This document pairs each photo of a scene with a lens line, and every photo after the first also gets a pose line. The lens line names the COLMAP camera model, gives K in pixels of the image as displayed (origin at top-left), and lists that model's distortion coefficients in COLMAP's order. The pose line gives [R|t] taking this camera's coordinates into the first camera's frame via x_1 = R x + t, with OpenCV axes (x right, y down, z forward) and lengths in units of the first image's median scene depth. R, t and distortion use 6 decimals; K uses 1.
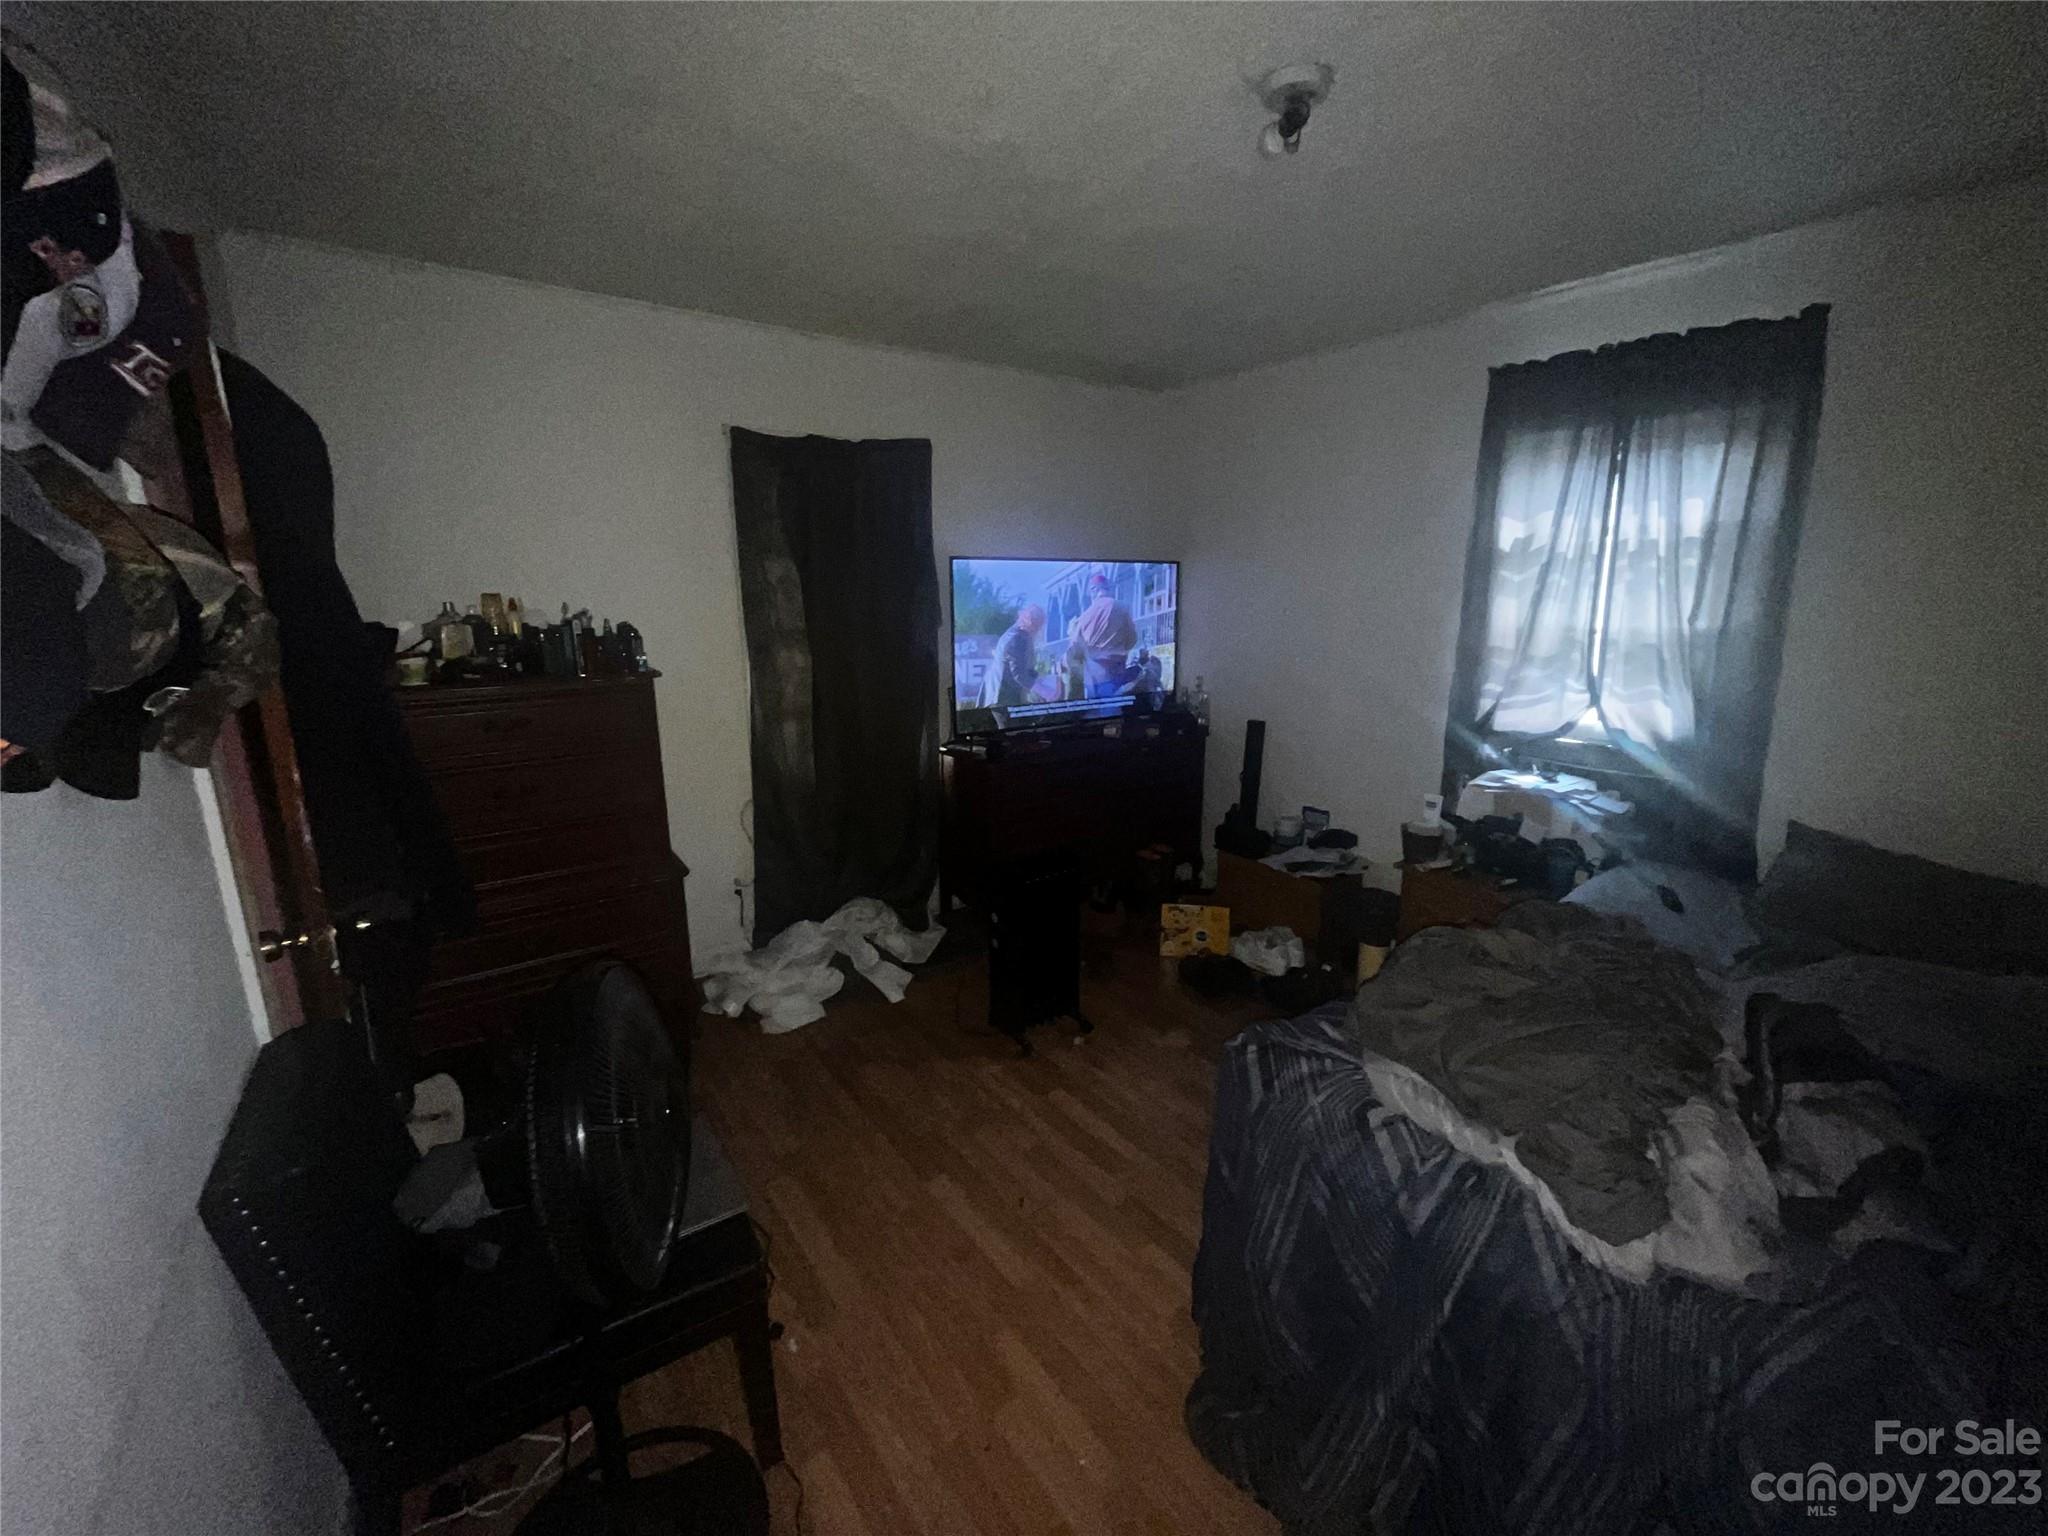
lens RADIAL K [[815.2, 0, 1021.1], [0, 815.2, 762.6], [0, 0, 1]] dist [-0.001517, 0.000024]
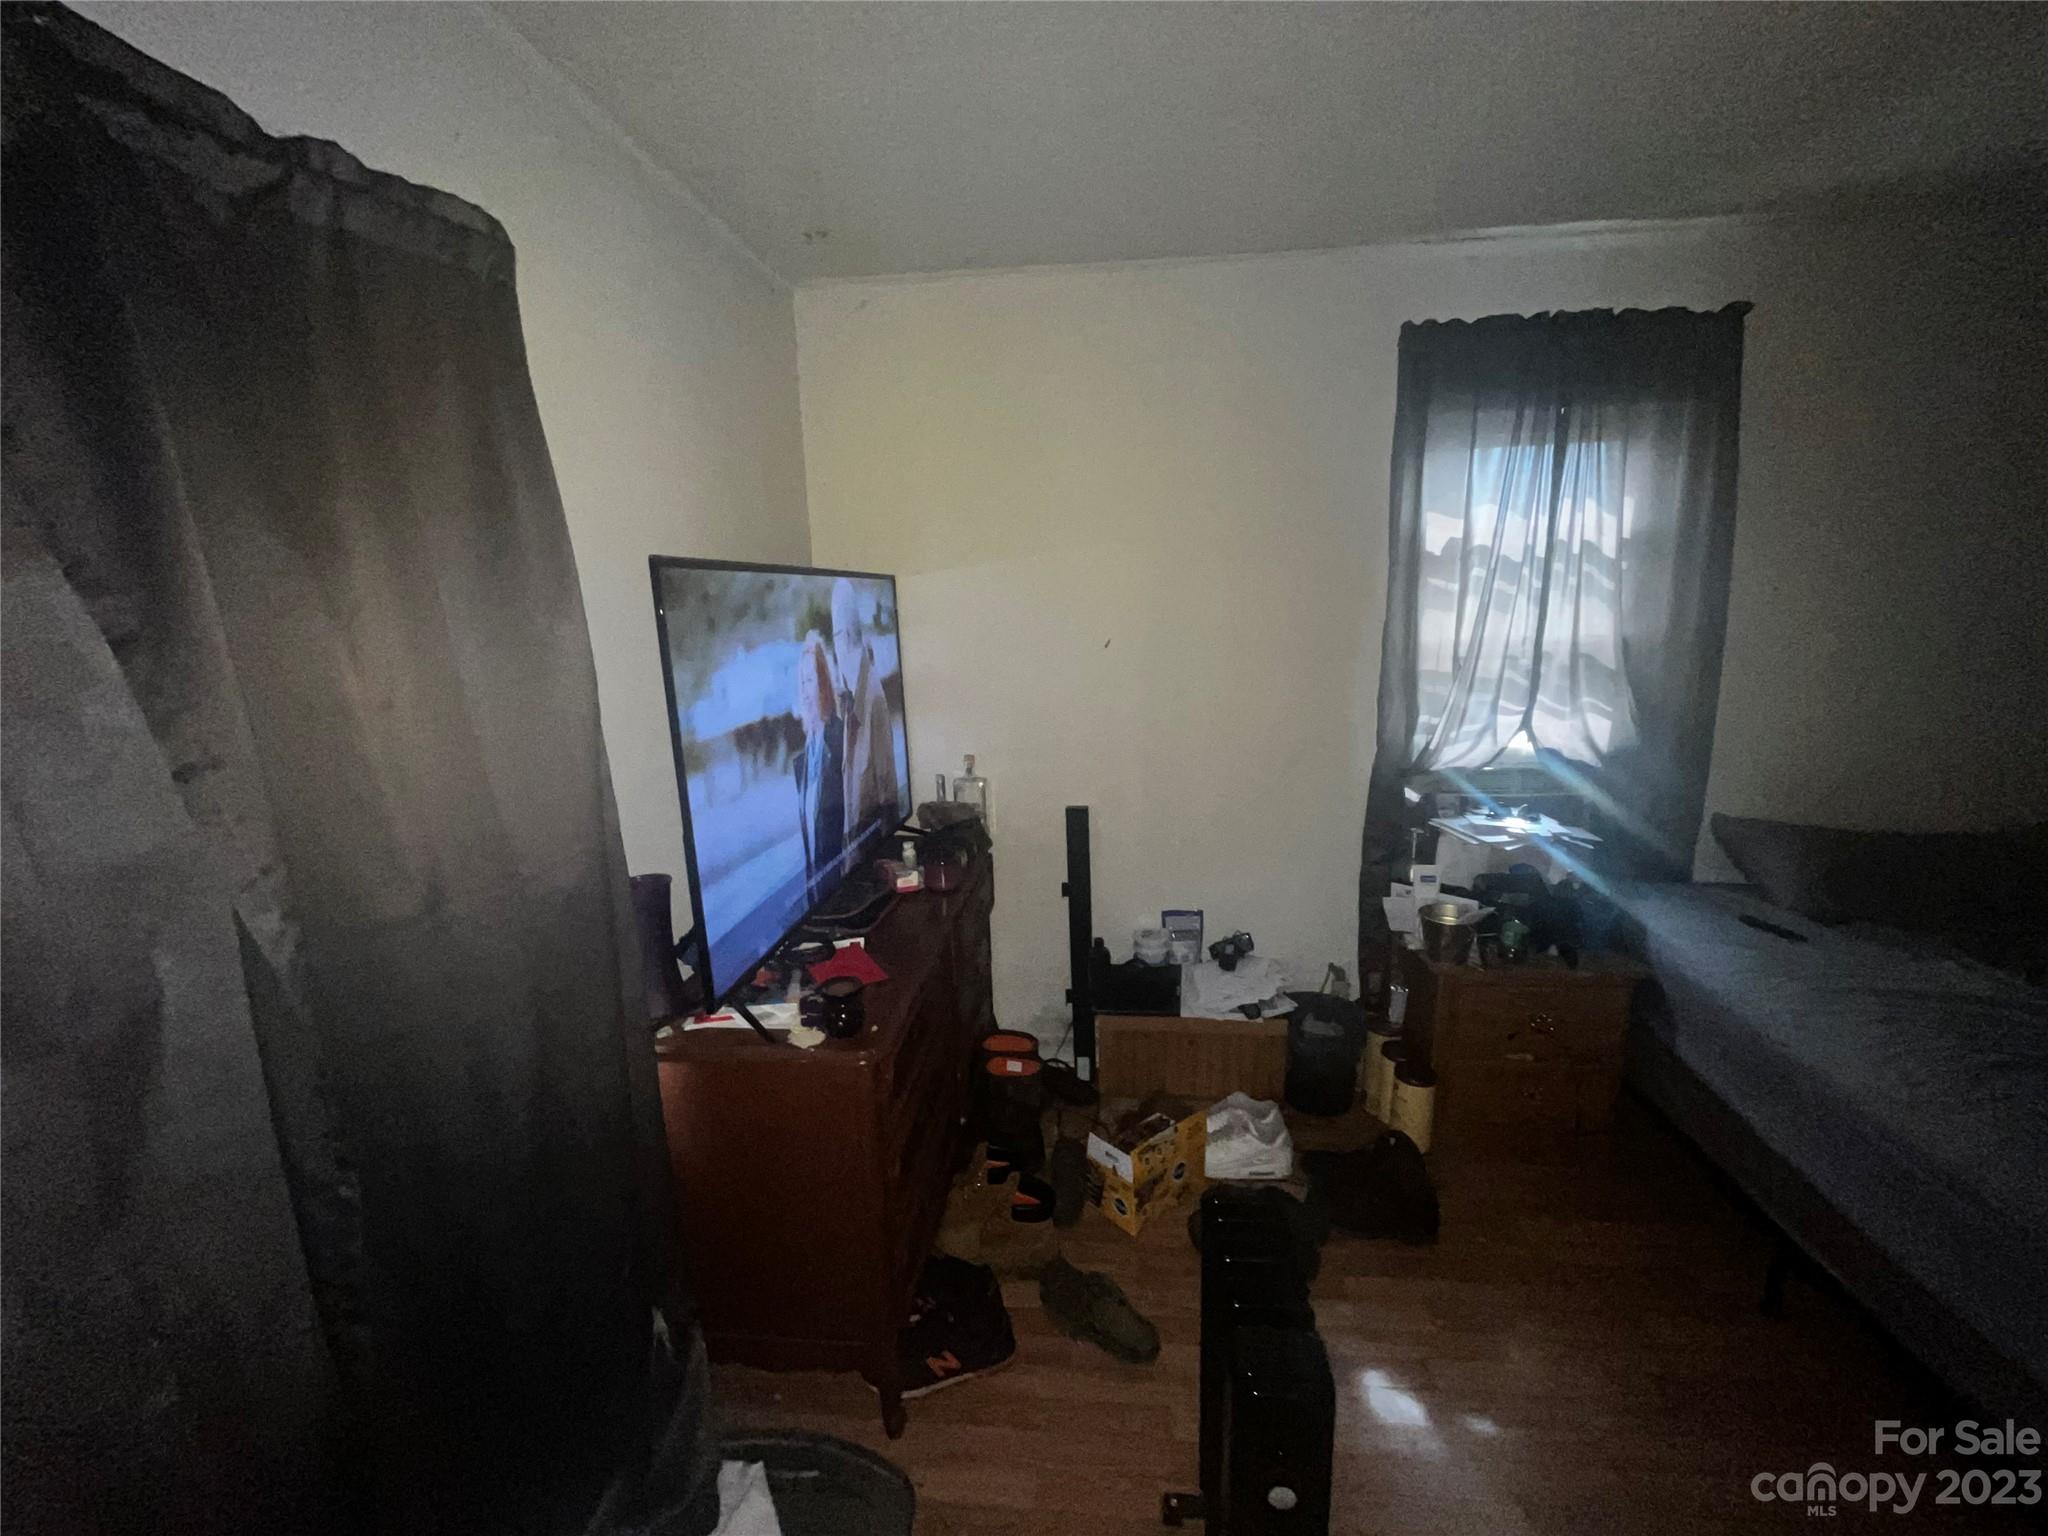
lens RADIAL K [[815.2, 0, 1027.6], [0, 815.2, 766.9], [0, 0, 1]] dist [-0.001517, 0.000024]
pose [[0.666031, -0.175384, 0.725013, -0.318820], [0.194244, 0.979211, 0.058433, -0.186888], [-0.720189, 0.101911, 0.686252, 0.789822]]
